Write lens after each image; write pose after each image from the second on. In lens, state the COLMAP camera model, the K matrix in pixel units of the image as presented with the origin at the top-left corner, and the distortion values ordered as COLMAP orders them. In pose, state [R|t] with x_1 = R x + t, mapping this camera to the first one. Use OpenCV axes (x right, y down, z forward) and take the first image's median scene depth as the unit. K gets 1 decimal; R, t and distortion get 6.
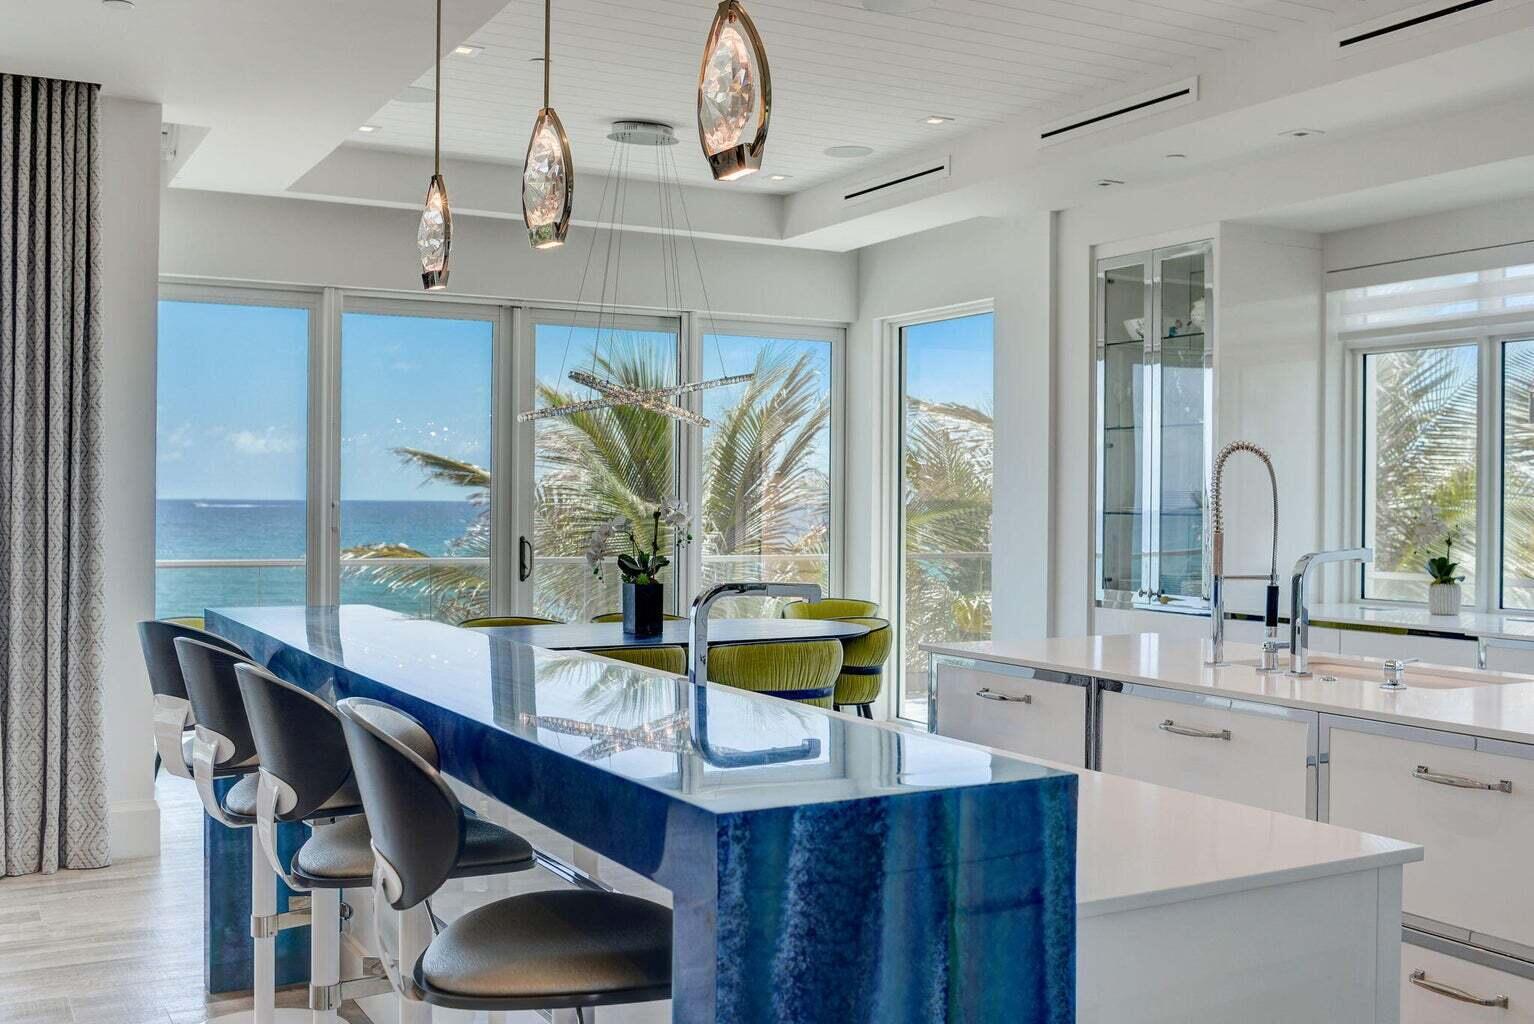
lens RADIAL K [[1531.4, 0, 767.0], [0, 1531.4, 512.0], [0, 0, 1]] dist [-0.078991, 0.127875]
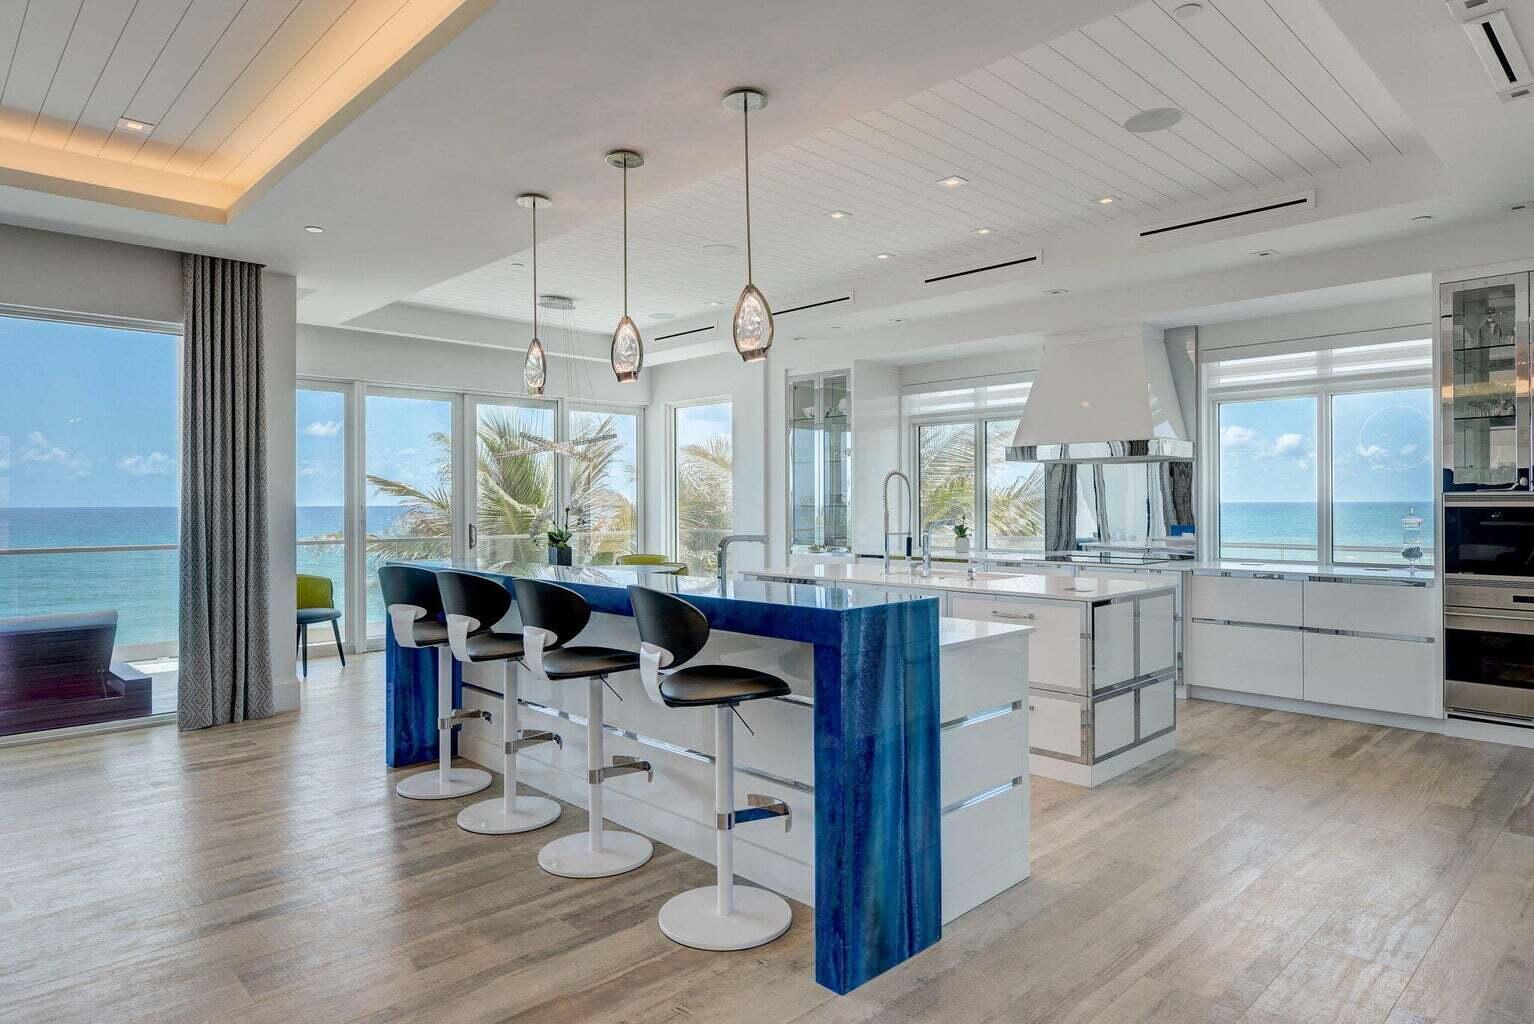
lens RADIAL K [[898.0, 0, 769.1], [0, 898.0, 504.3], [0, 0, 1]] dist [0.001867, 0.001994]
pose [[0.964226, -0.012271, 0.264796, -0.126516], [0.013577, 0.999903, -0.003102, 0.002050], [-0.264732, 0.006587, 0.964299, -0.114500]]
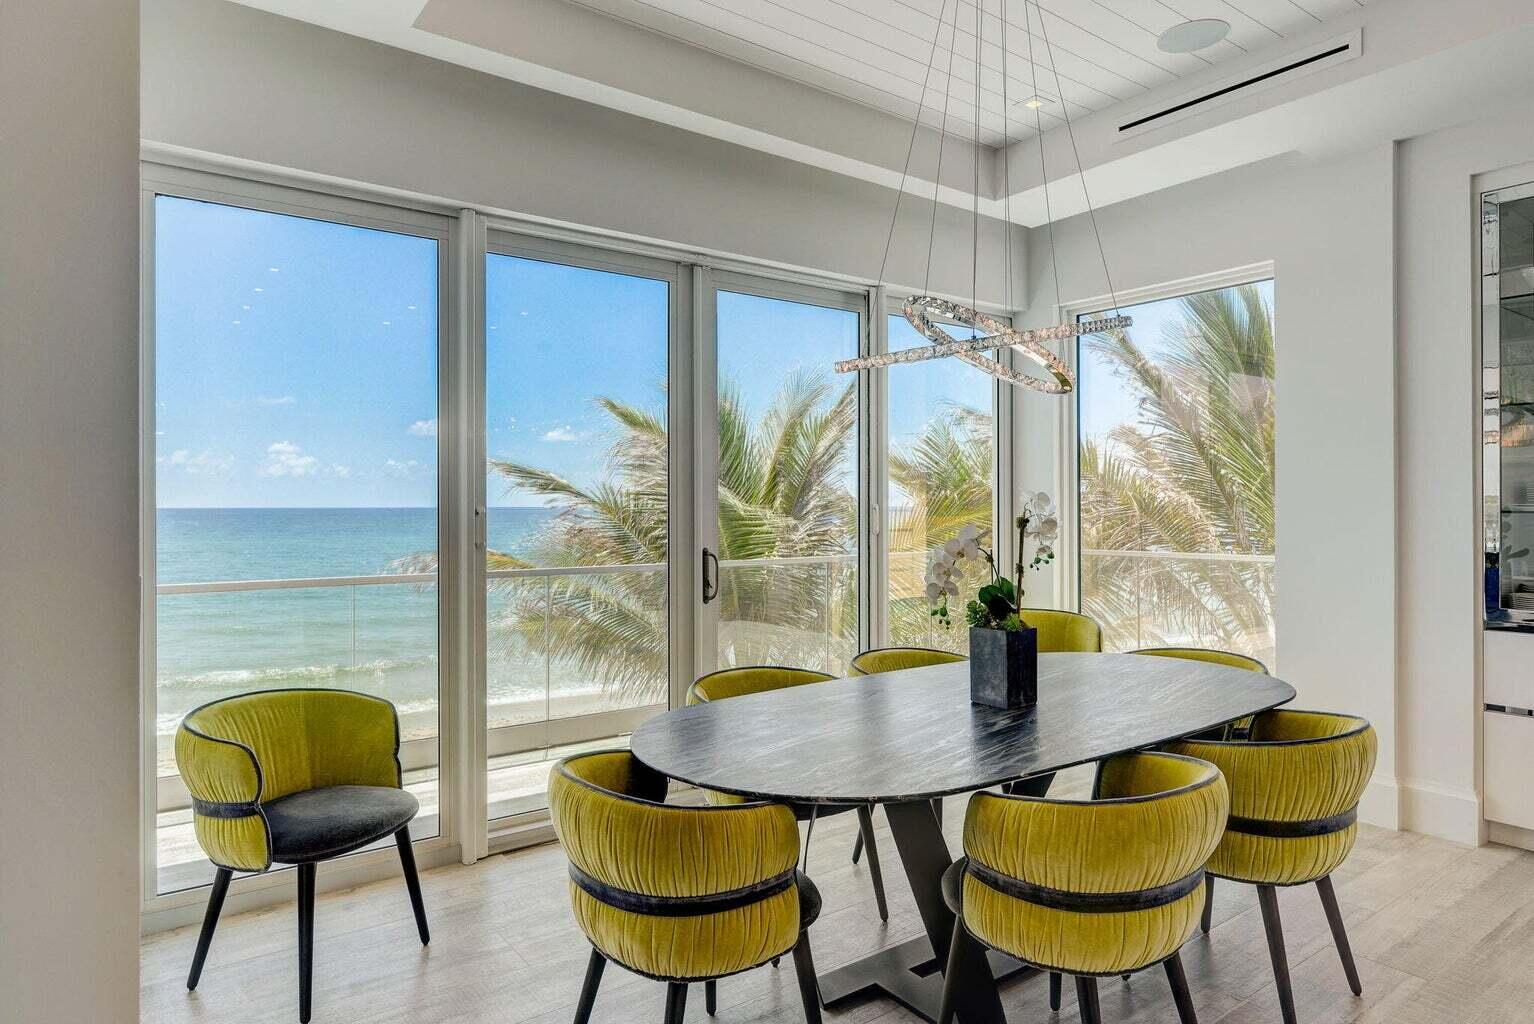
lens RADIAL K [[898.0, 0, 769.1], [0, 898.0, 504.3], [0, 0, 1]] dist [0.001867, 0.001994]
pose [[0.991234, -0.009971, 0.131743, -0.234539], [0.010872, 0.999922, -0.006119, -0.005016], [-0.131672, 0.007497, 0.991265, 0.643694]]
